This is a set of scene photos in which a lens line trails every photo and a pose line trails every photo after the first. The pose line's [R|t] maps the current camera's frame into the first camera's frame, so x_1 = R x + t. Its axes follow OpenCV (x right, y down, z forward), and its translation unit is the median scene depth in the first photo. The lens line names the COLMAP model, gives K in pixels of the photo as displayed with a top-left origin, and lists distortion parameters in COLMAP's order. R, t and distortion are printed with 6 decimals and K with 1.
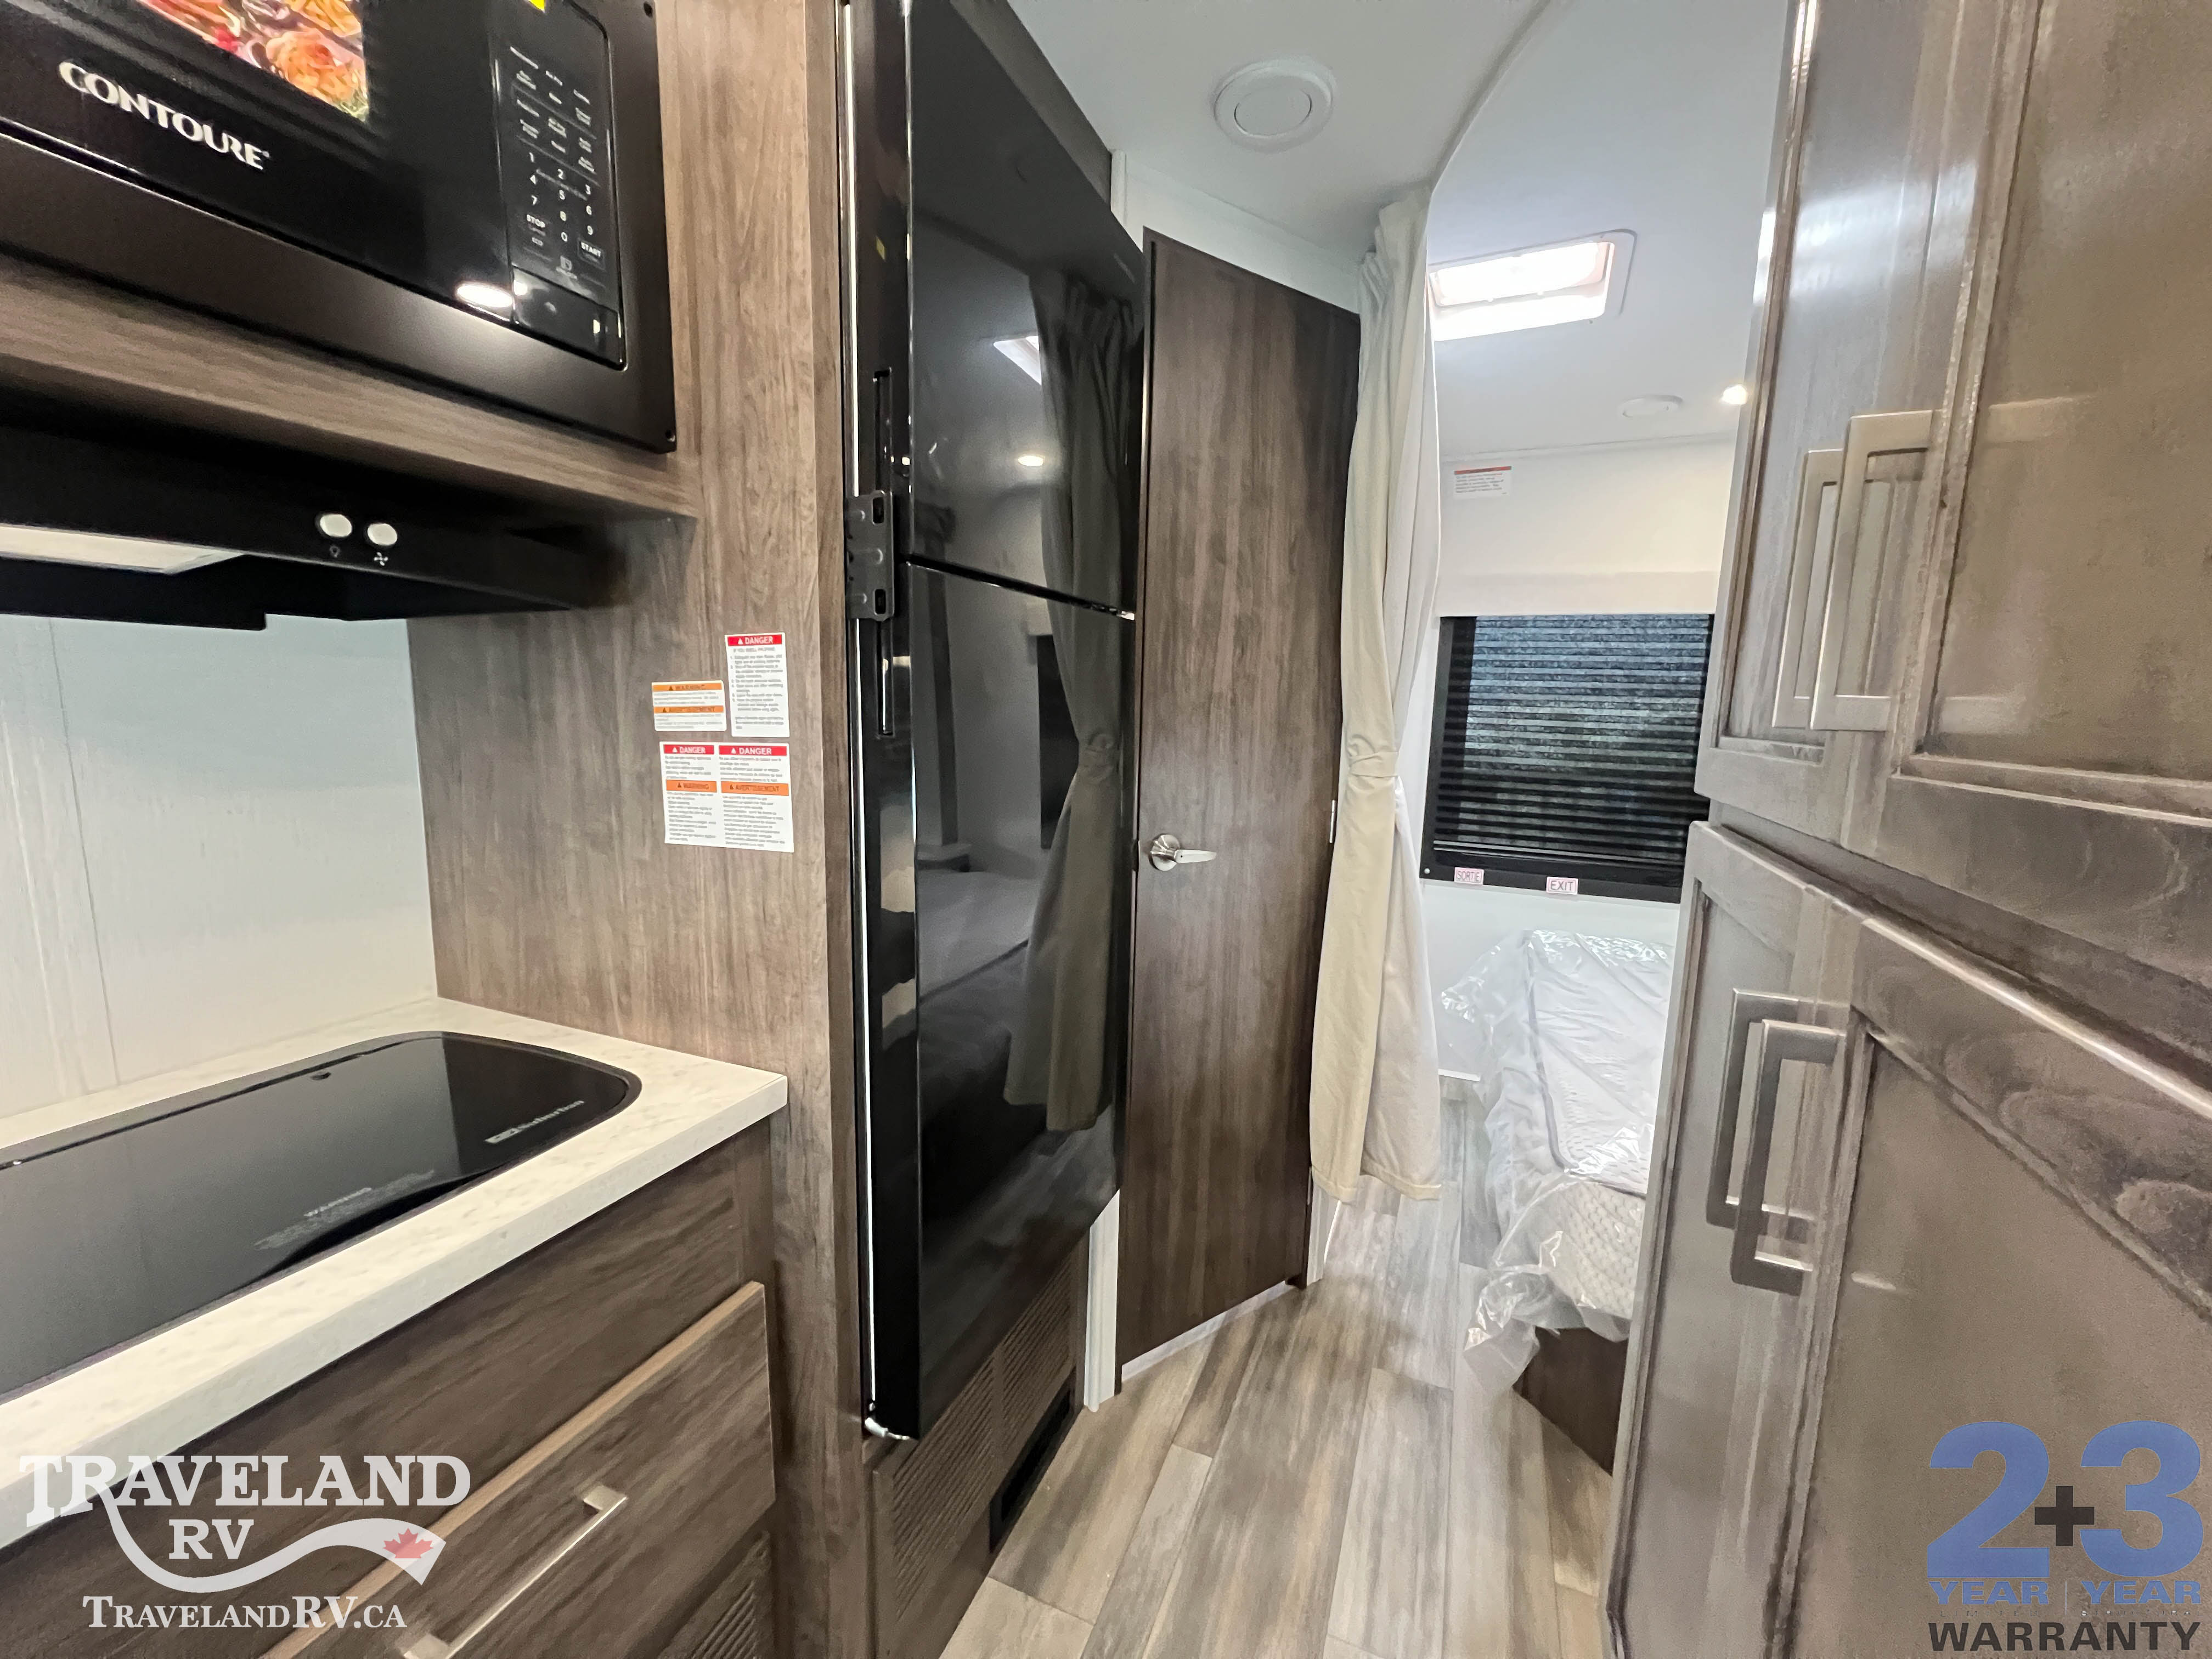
lens RADIAL K [[879.2, 0, 1102.3], [0, 879.2, 827.1], [0, 0, 1]] dist [-0.000367, 0.000202]
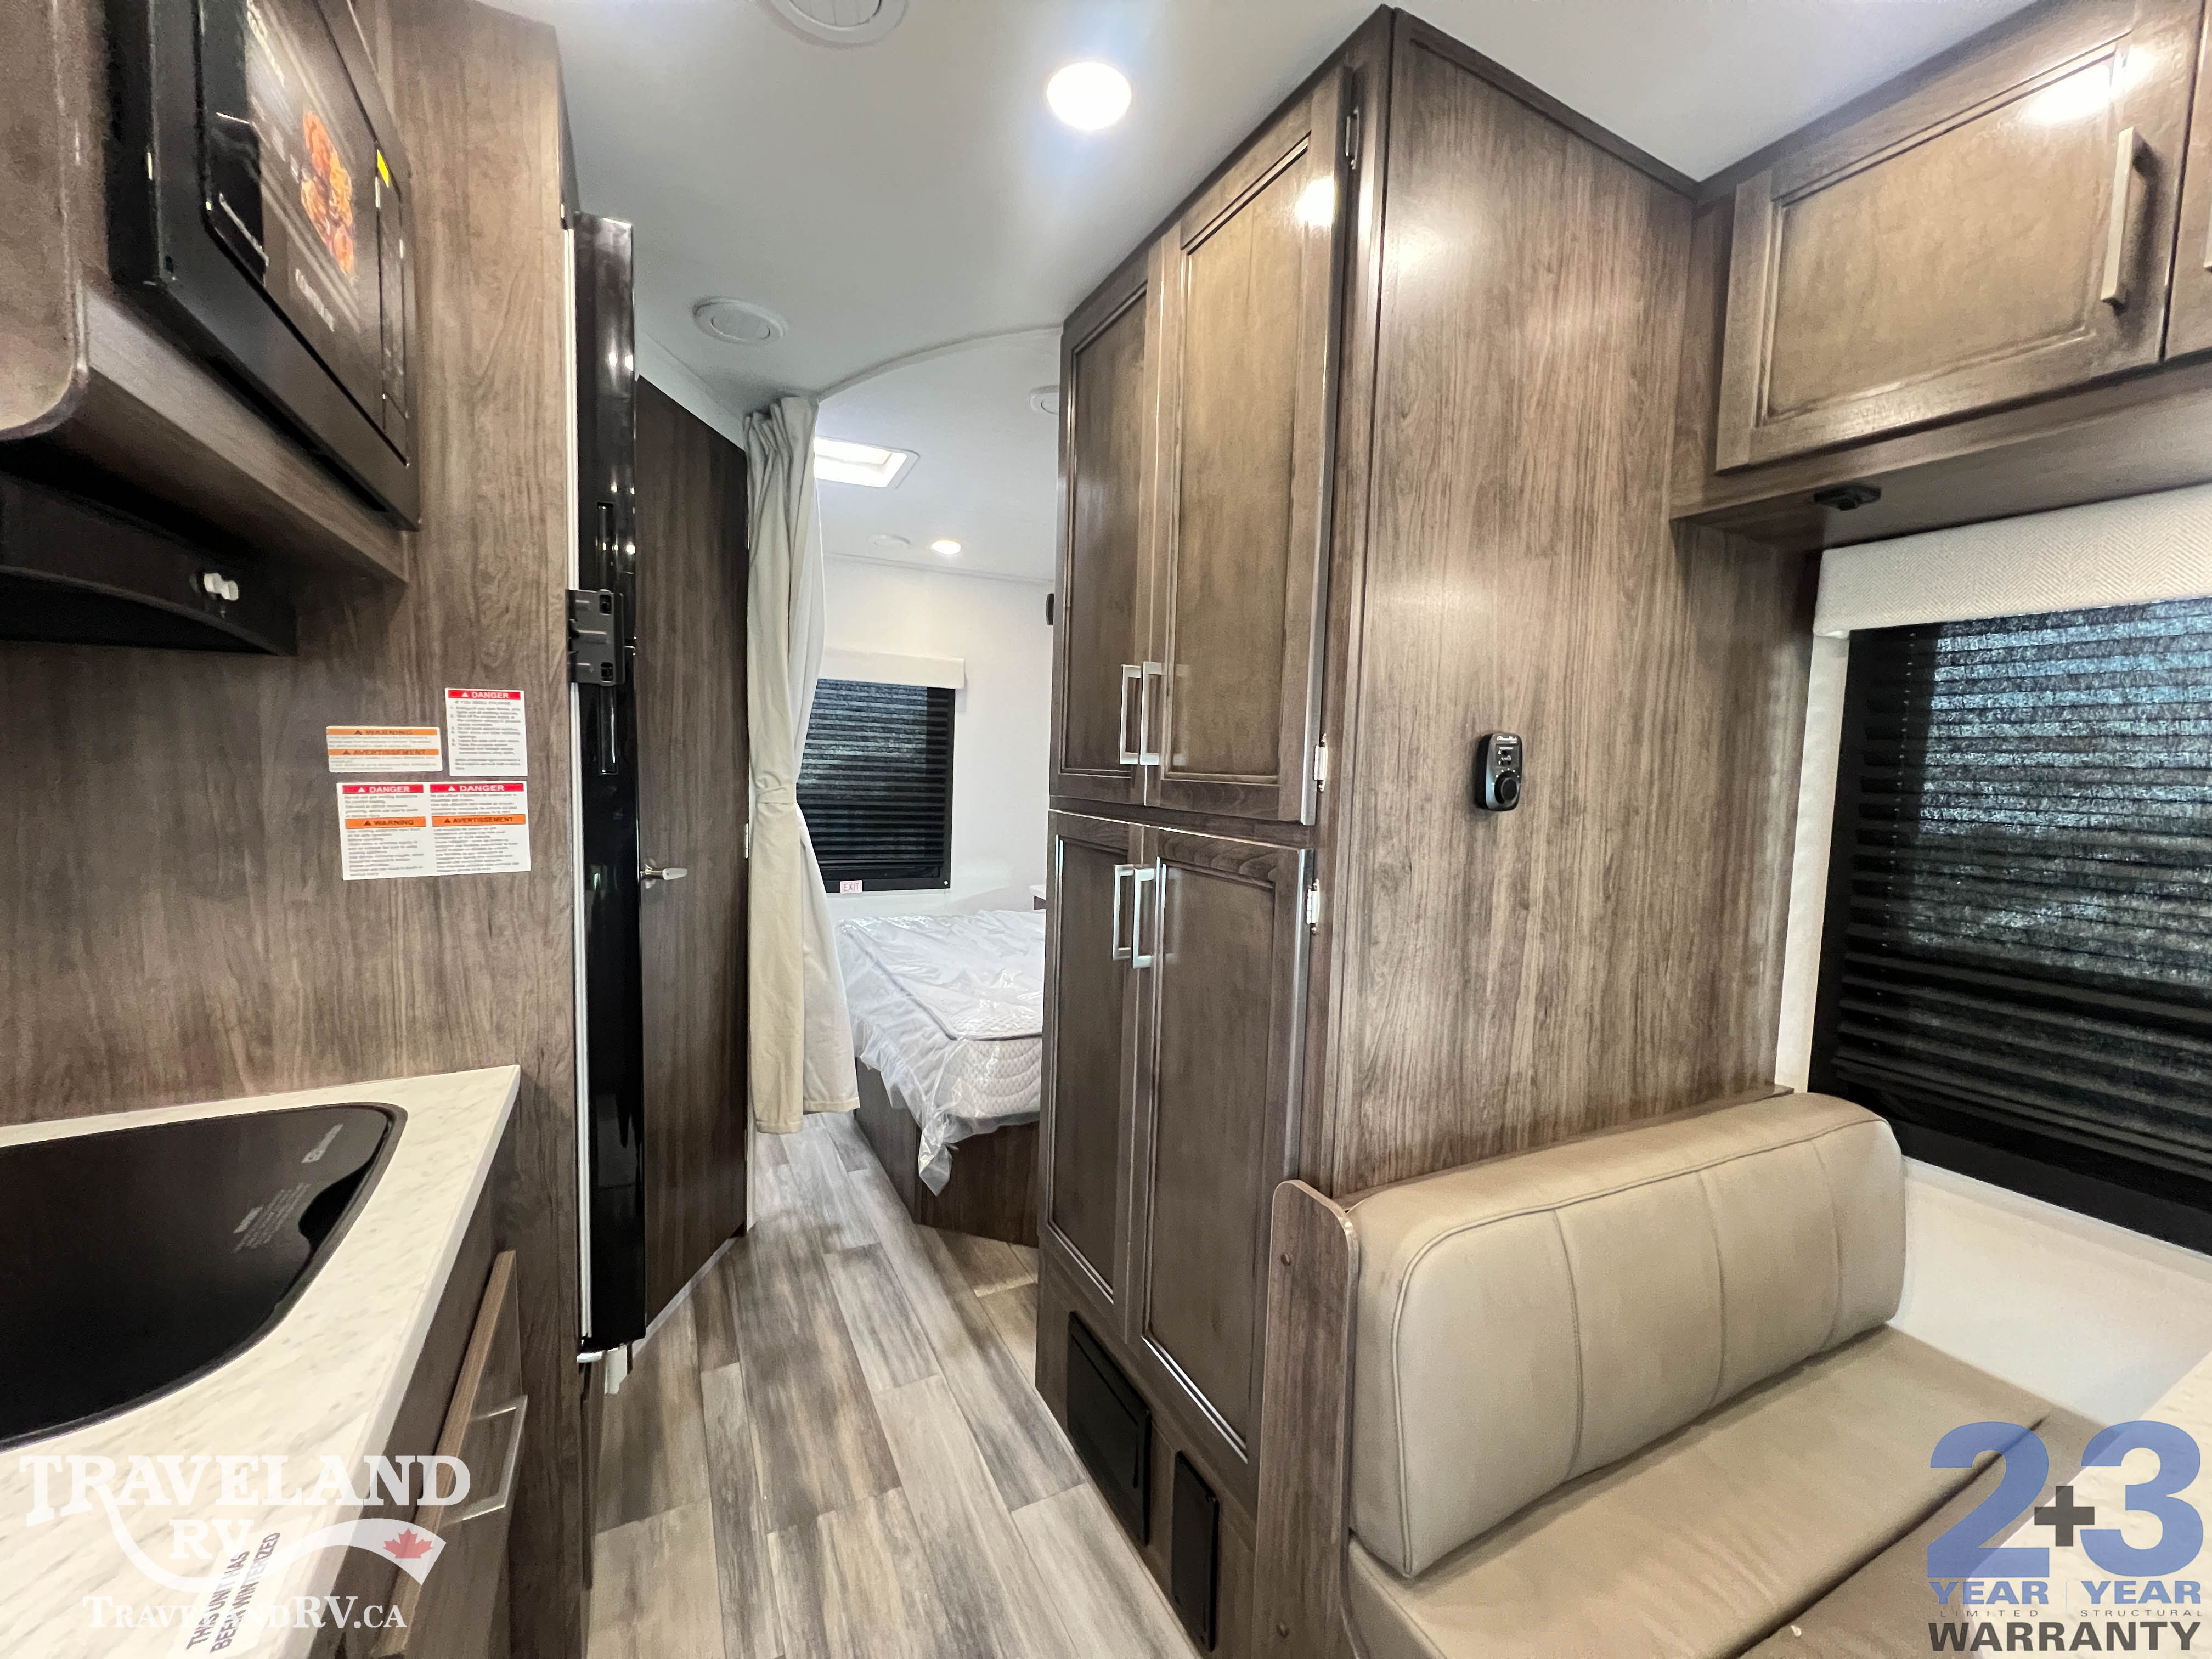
lens RADIAL K [[879.2, 0, 1102.8], [0, 879.2, 826.6], [0, 0, 1]] dist [-0.000367, 0.000202]
pose [[0.632072, -0.058887, 0.772669, -0.502304], [0.093055, 0.995661, -0.000241, 0.026785], [-0.769302, 0.072053, 0.634809, -0.240556]]
